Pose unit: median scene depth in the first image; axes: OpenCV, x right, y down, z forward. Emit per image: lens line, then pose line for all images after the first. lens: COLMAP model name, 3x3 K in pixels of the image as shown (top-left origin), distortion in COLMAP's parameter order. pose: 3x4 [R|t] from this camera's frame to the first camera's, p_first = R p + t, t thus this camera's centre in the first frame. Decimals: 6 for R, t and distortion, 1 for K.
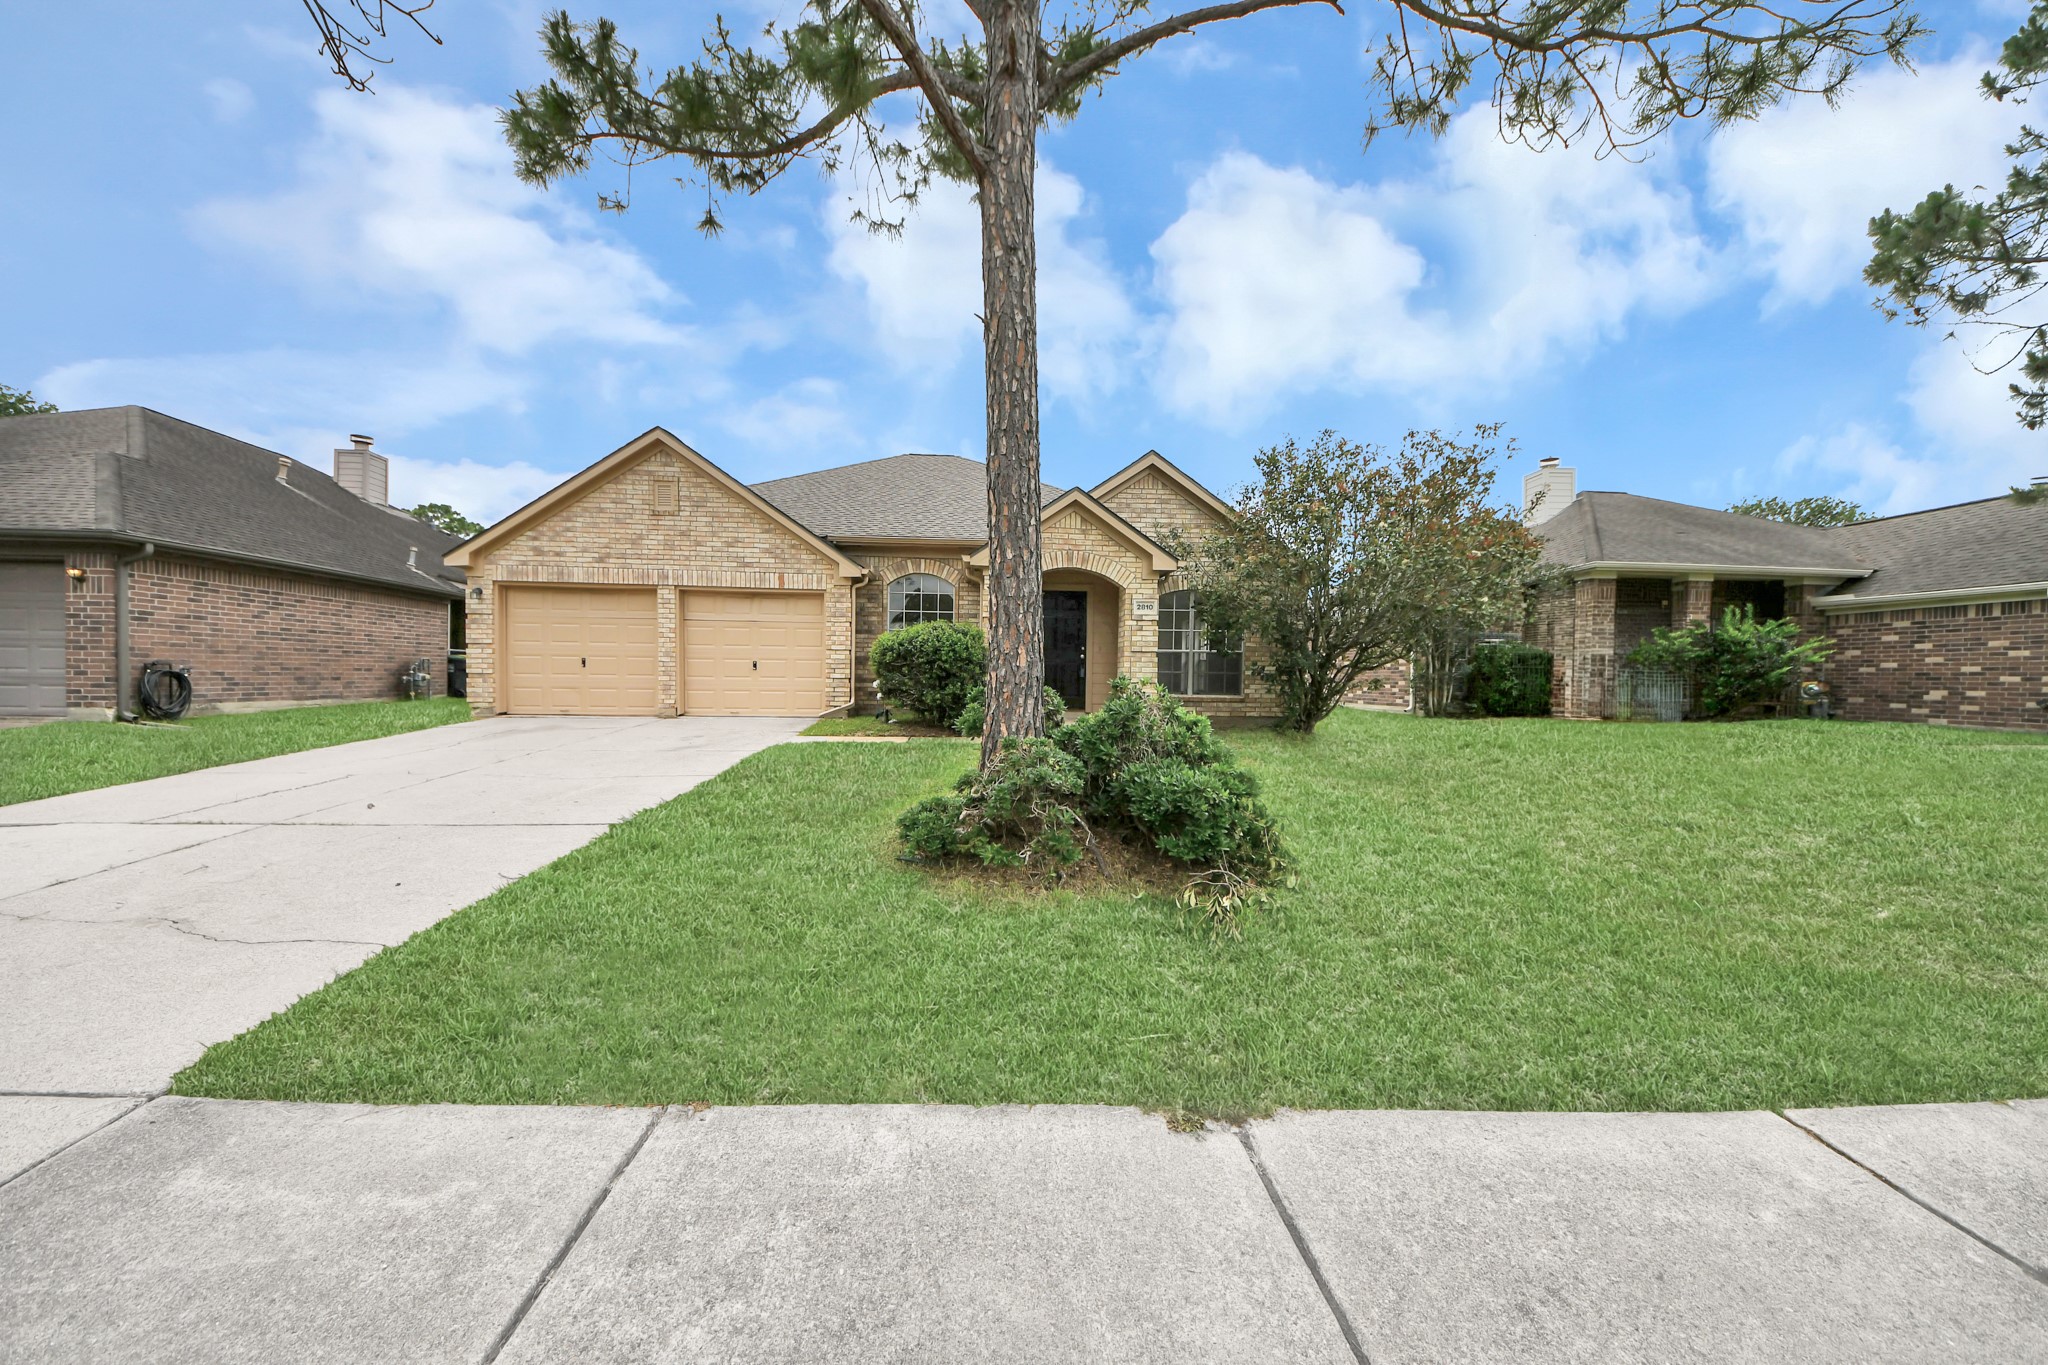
lens RADIAL K [[755.9, 0, 1016.5], [0, 755.9, 686.7], [0, 0, 1]] dist [0.000072, -0.000013]
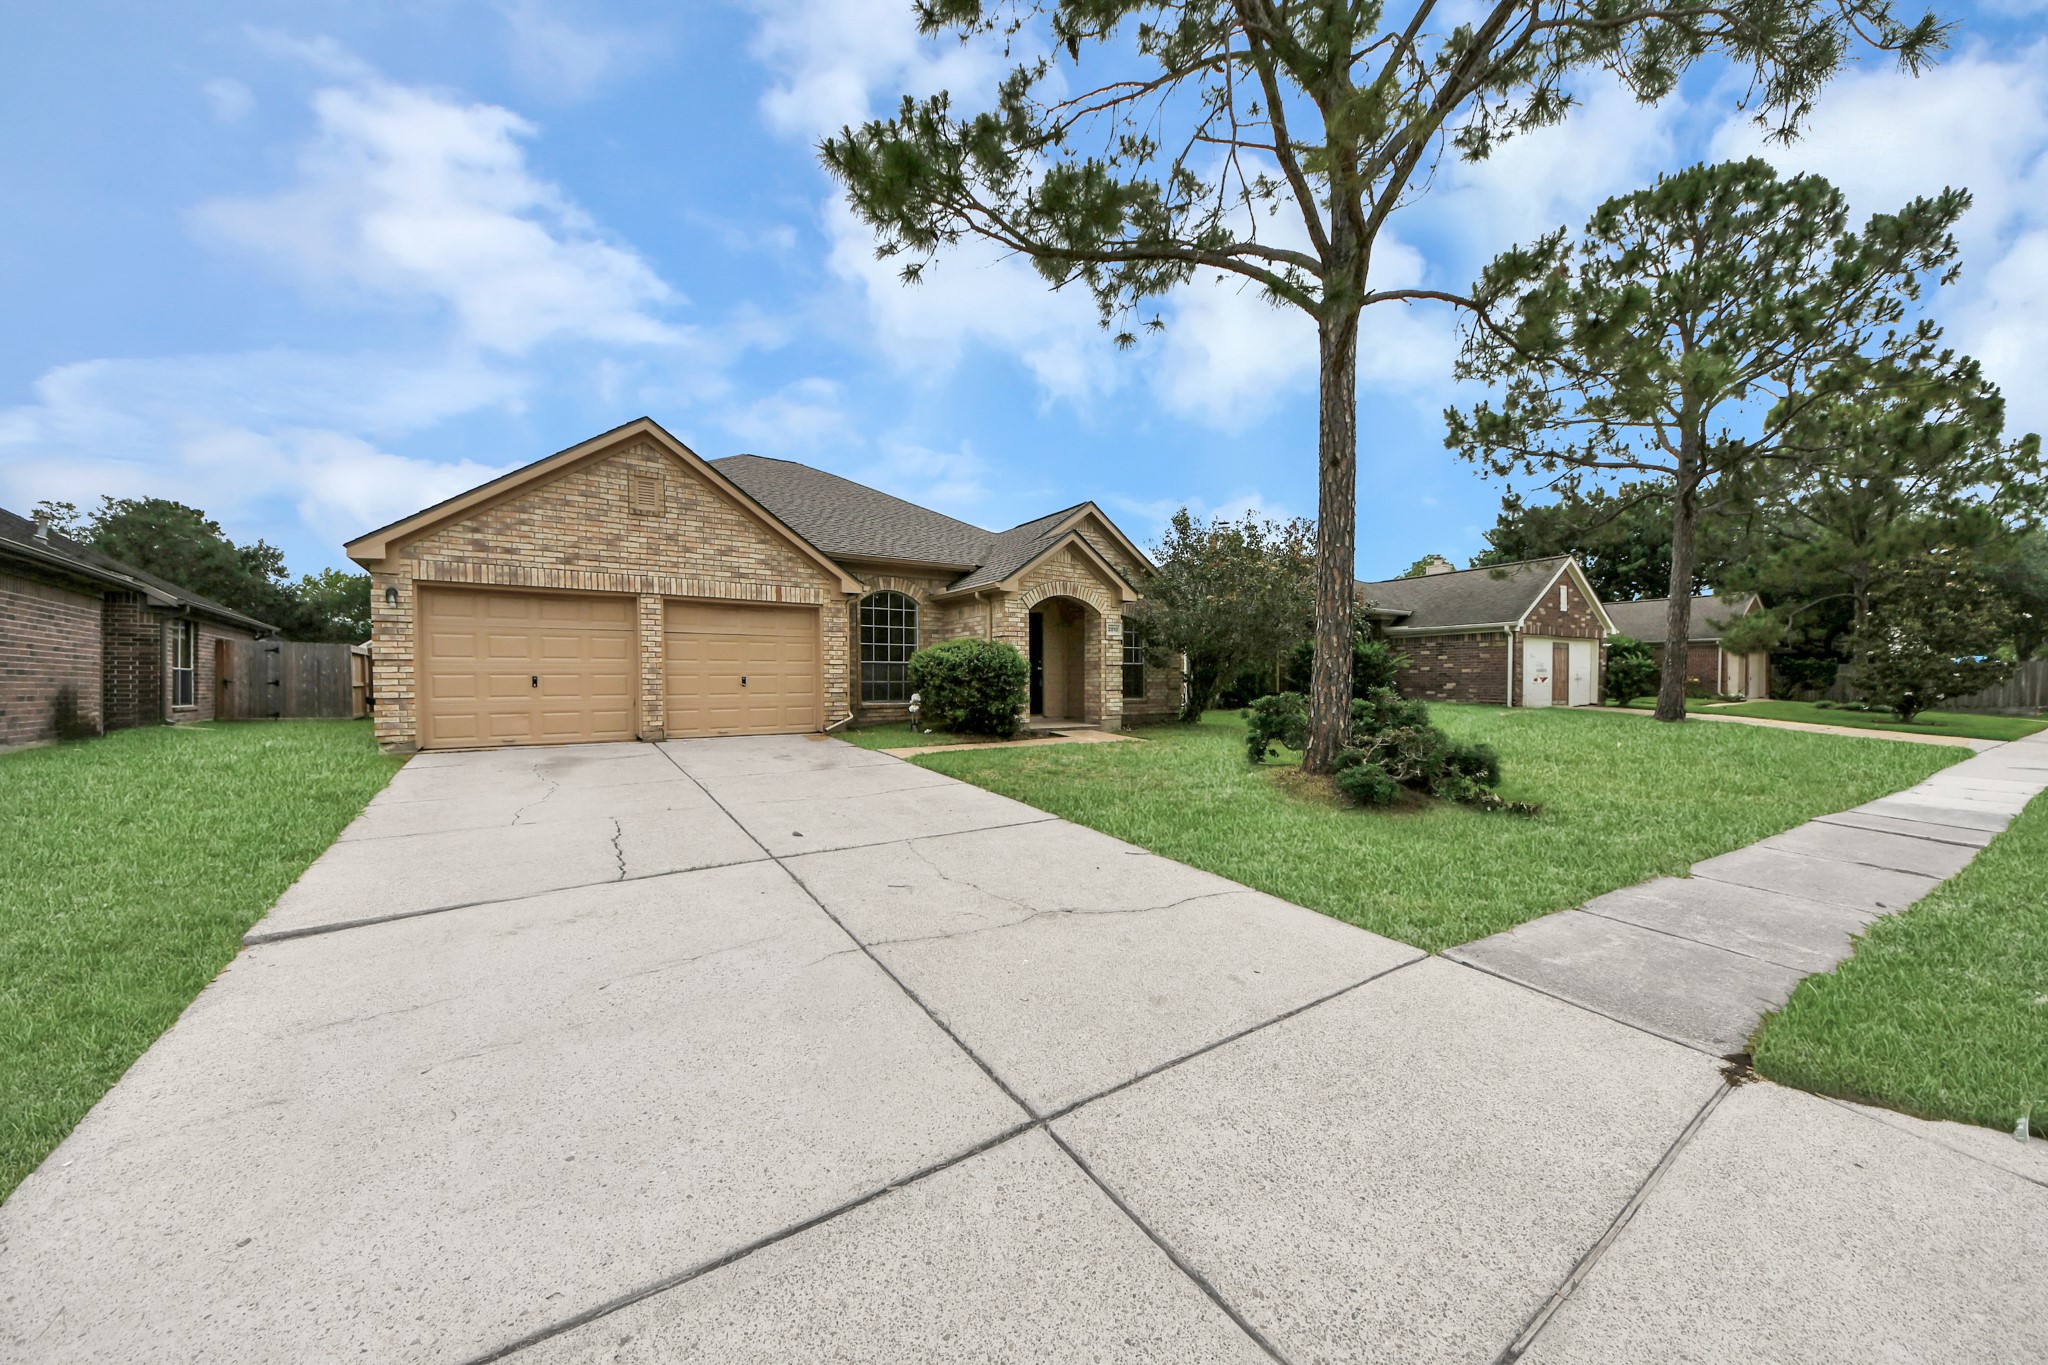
lens RADIAL K [[755.9, 0, 1016.5], [0, 755.9, 686.7], [0, 0, 1]] dist [0.000072, -0.000013]
pose [[1.000000, -0.000049, -0.000026, 0.053368], [0.000049, 1.000000, -0.000050, -0.032333], [0.000026, 0.000050, 1.000000, 0.194315]]
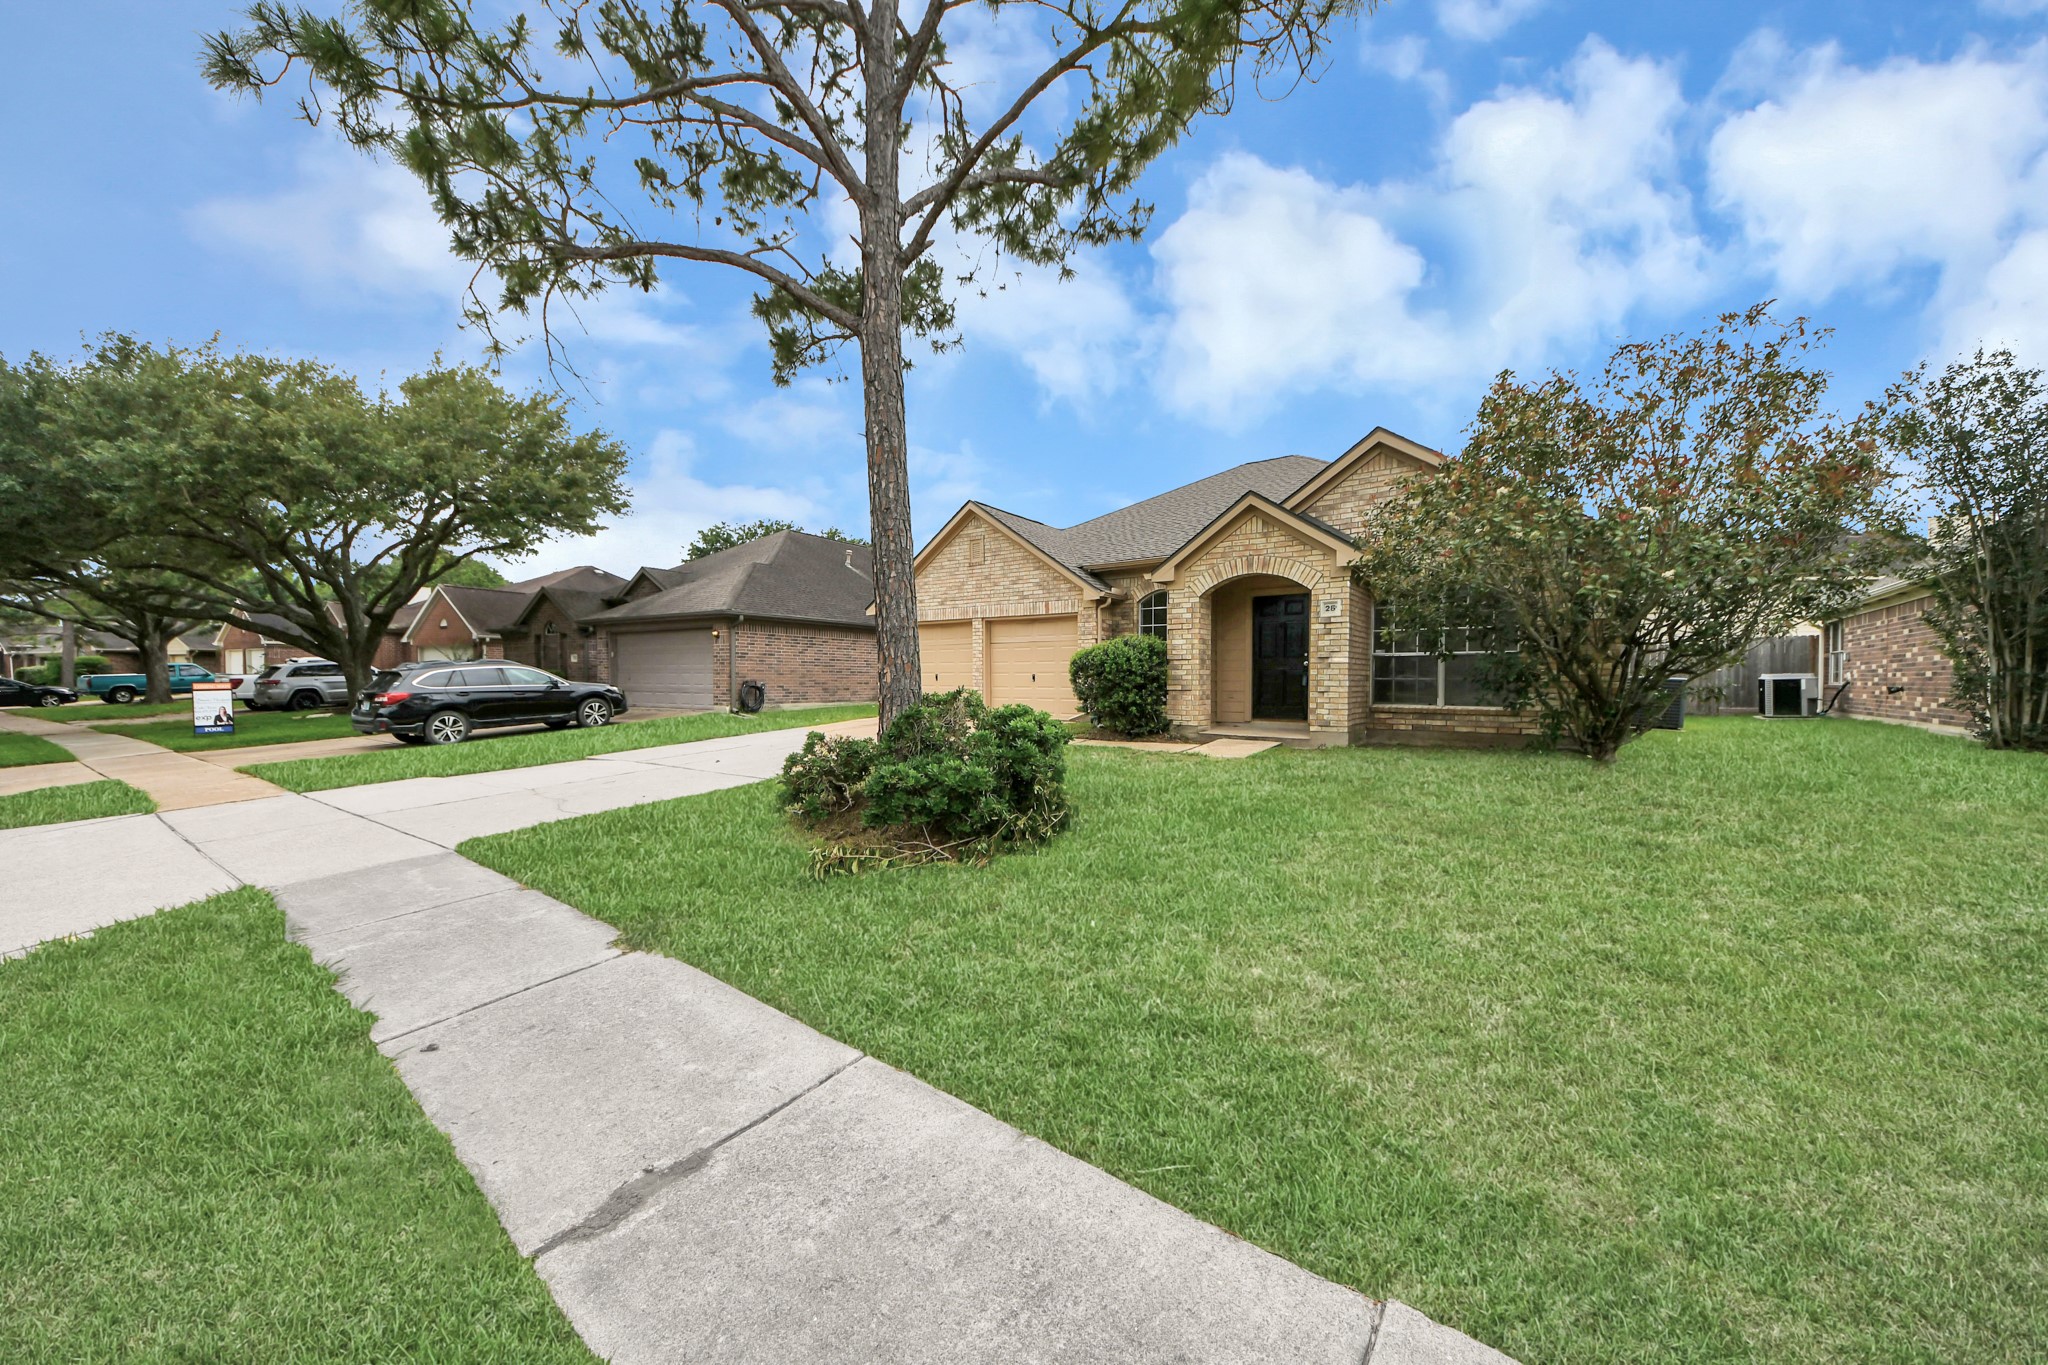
lens RADIAL K [[755.9, 0, 1016.5], [0, 755.9, 686.7], [0, 0, 1]] dist [0.000072, -0.000013]
pose [[1.000000, -0.000042, -0.000039, 0.026014], [0.000042, 1.000000, -0.000025, -0.023904], [0.000039, 0.000025, 1.000000, 0.236153]]
